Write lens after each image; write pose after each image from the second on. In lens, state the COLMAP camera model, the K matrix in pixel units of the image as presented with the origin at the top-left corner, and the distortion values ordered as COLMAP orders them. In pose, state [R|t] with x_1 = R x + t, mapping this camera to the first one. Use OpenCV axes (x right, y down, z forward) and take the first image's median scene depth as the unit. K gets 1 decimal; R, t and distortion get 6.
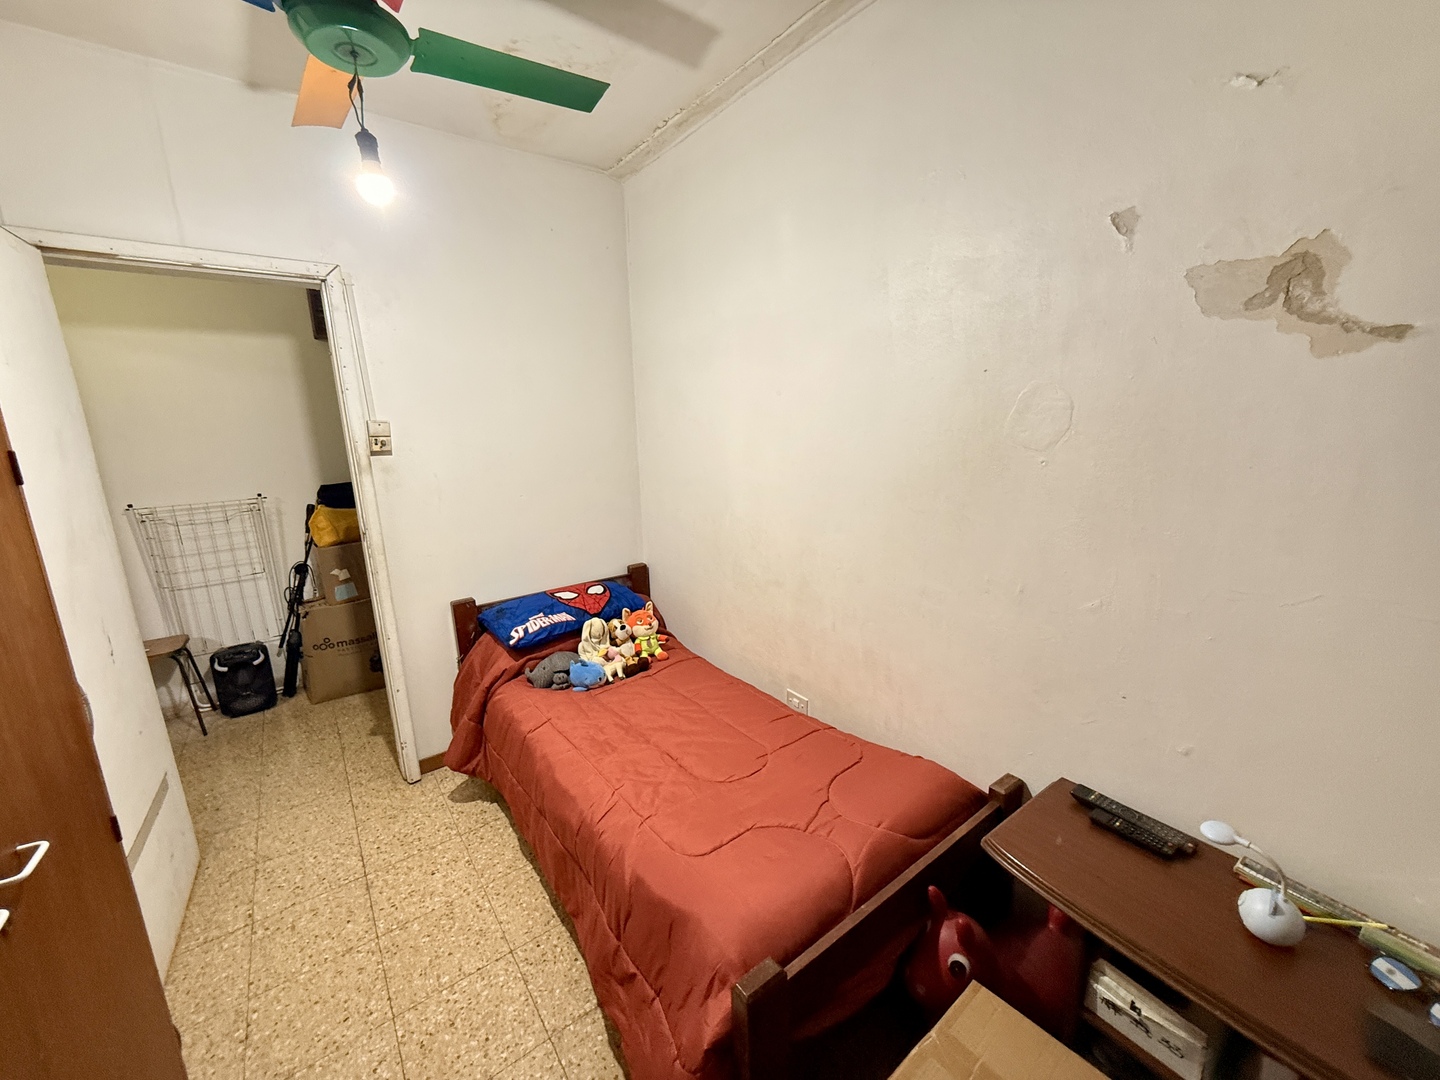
lens RADIAL K [[572.6, 0, 726.3], [0, 572.6, 540.2], [0, 0, 1]] dist [0.000245, -0.000147]
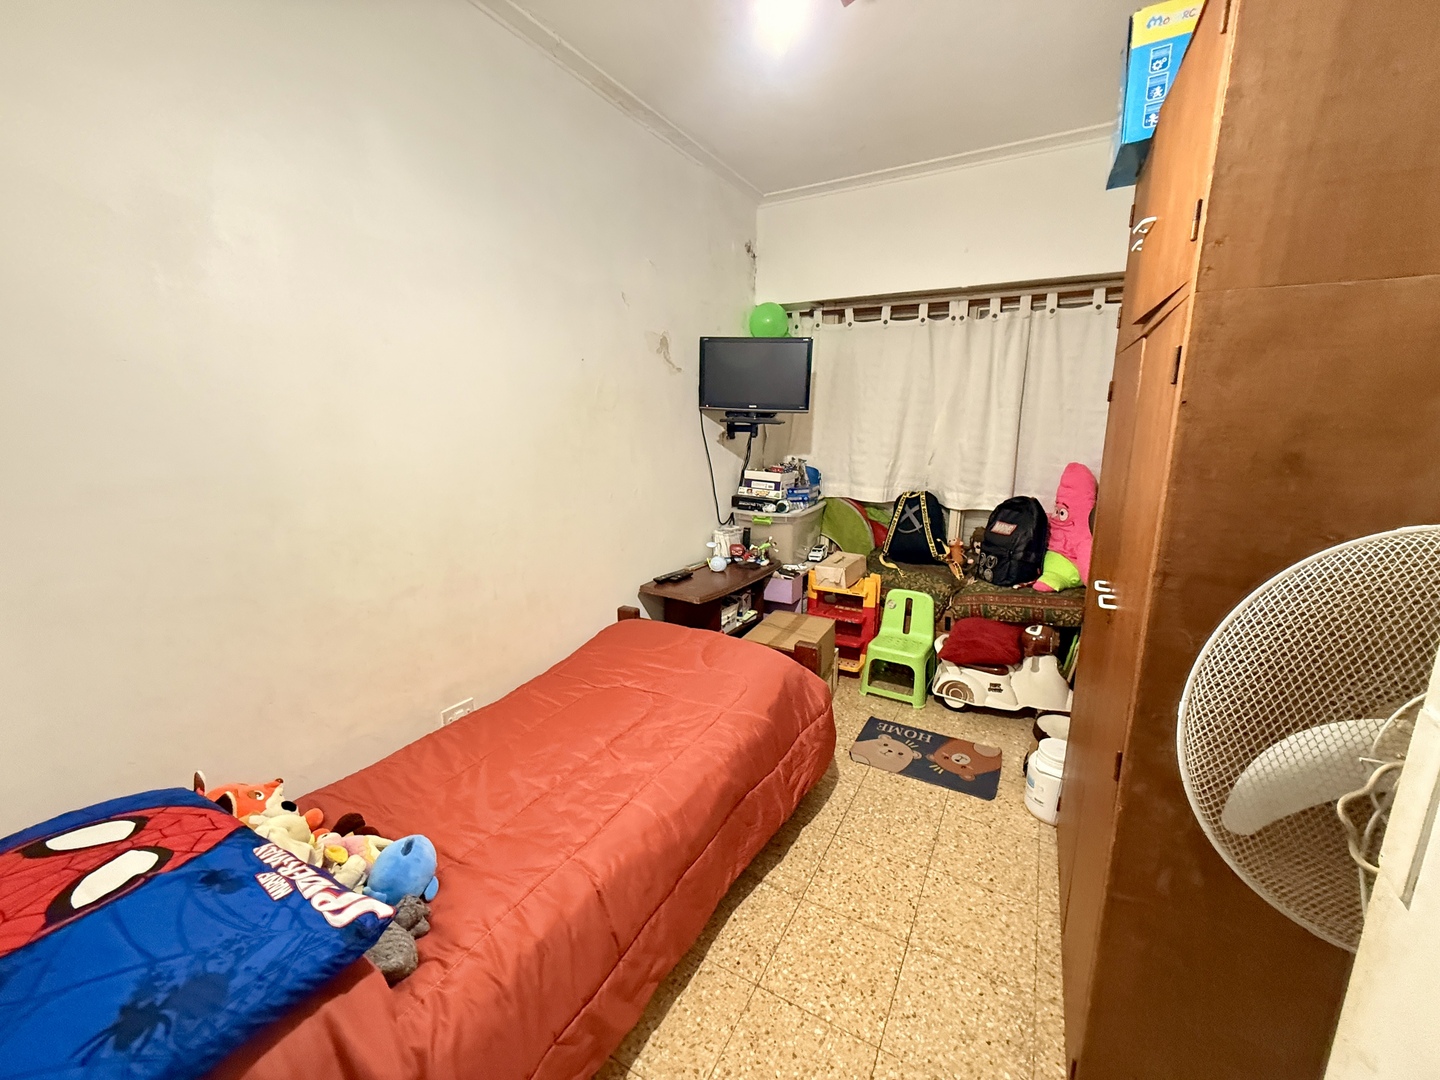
lens RADIAL K [[572.6, 0, 726.3], [0, 572.6, 540.2], [0, 0, 1]] dist [0.000245, -0.000147]
pose [[-0.402693, -0.162441, 0.900806, -1.068706], [0.207344, 0.942357, 0.262624, -0.145602], [-0.891542, 0.292533, -0.345800, 1.200118]]
